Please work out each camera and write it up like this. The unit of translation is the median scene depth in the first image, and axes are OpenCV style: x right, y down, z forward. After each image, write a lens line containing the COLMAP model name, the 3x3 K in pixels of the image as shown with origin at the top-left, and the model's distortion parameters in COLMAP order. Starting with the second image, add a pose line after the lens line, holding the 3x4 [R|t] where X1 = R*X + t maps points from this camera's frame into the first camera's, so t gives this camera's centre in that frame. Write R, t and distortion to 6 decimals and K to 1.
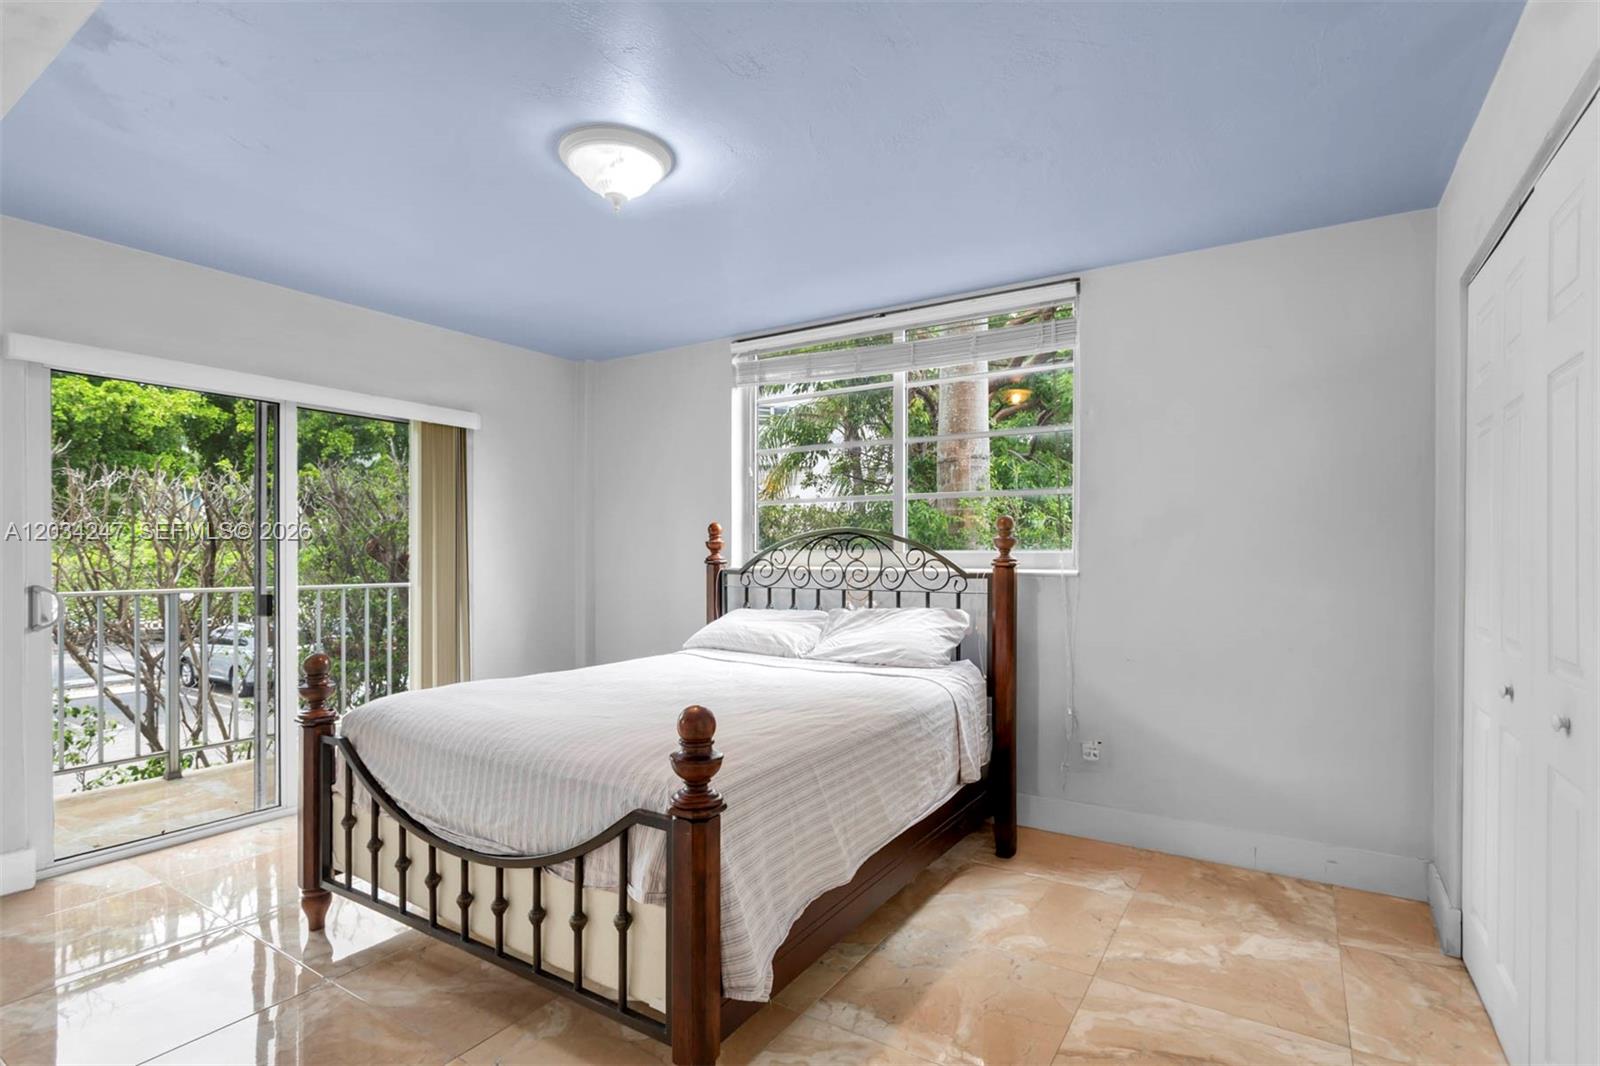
lens RADIAL K [[772.3, 0, 790.5], [0, 772.3, 545.3], [0, 0, 1]] dist [-0.004361, -0.000146]
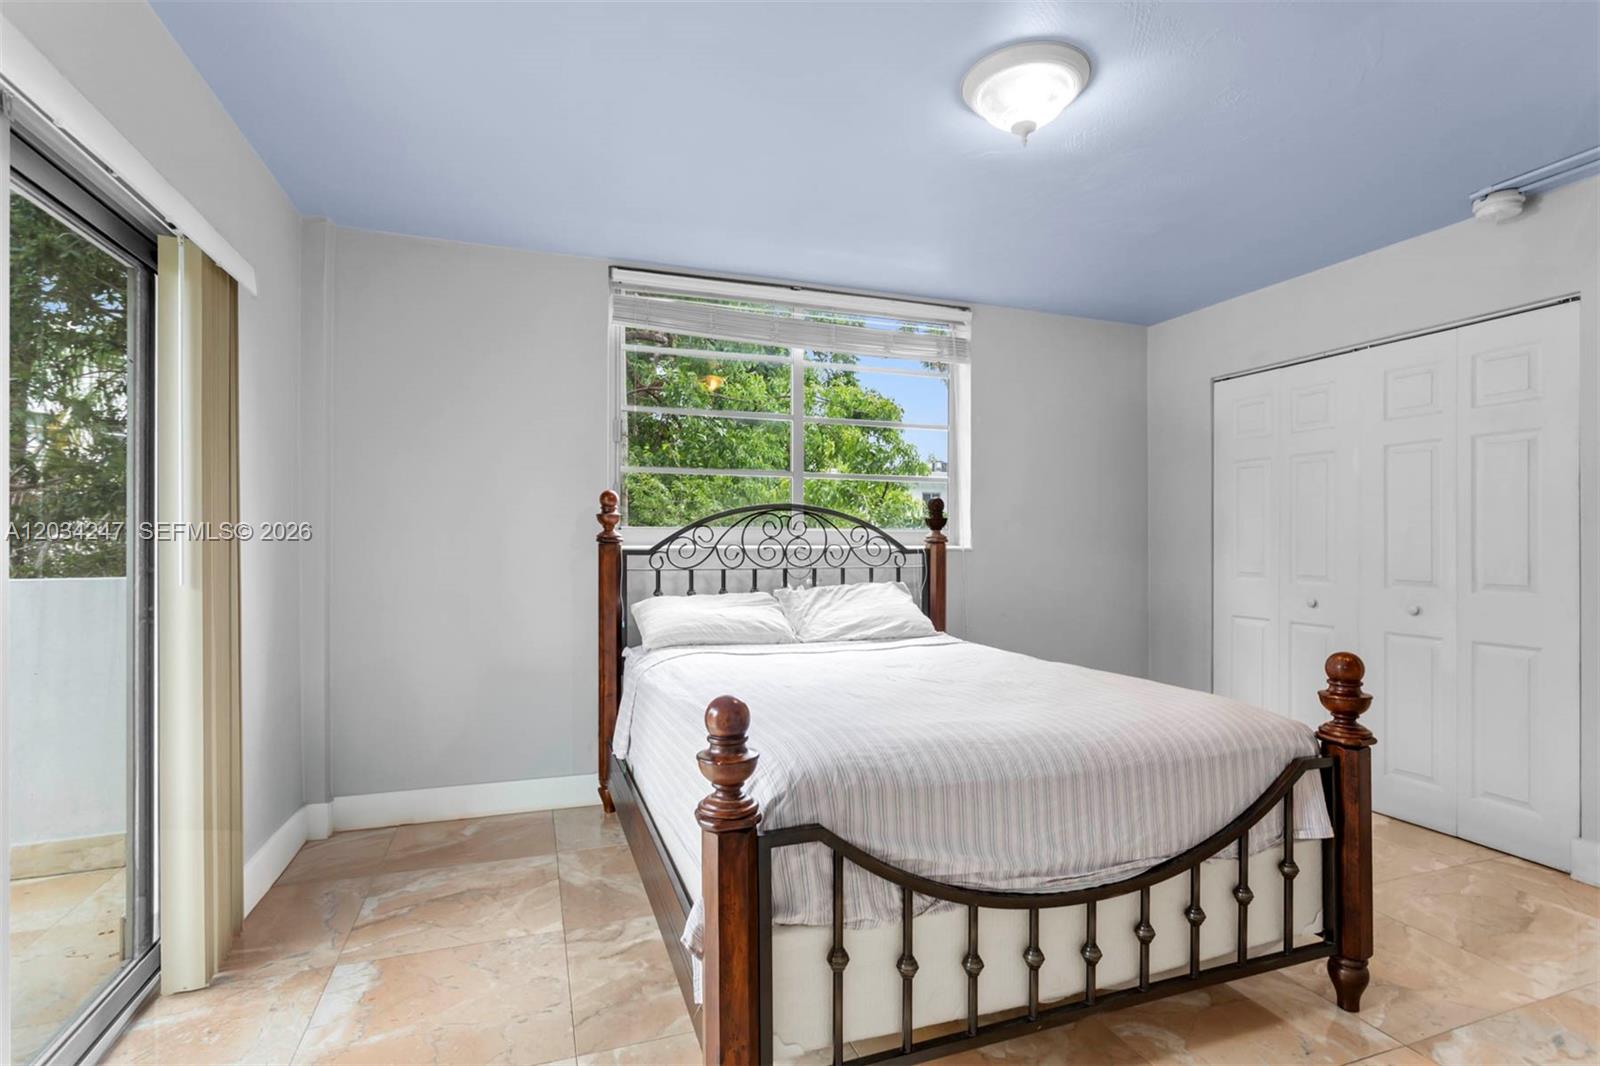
lens RADIAL K [[772.3, 0, 793.1], [0, 772.3, 536.1], [0, 0, 1]] dist [-0.004361, -0.000146]
pose [[0.616695, 0.007218, 0.787169, -0.698937], [-0.010600, 0.999943, -0.000865, 0.018778], [-0.787131, -0.007811, 0.616737, 0.424525]]
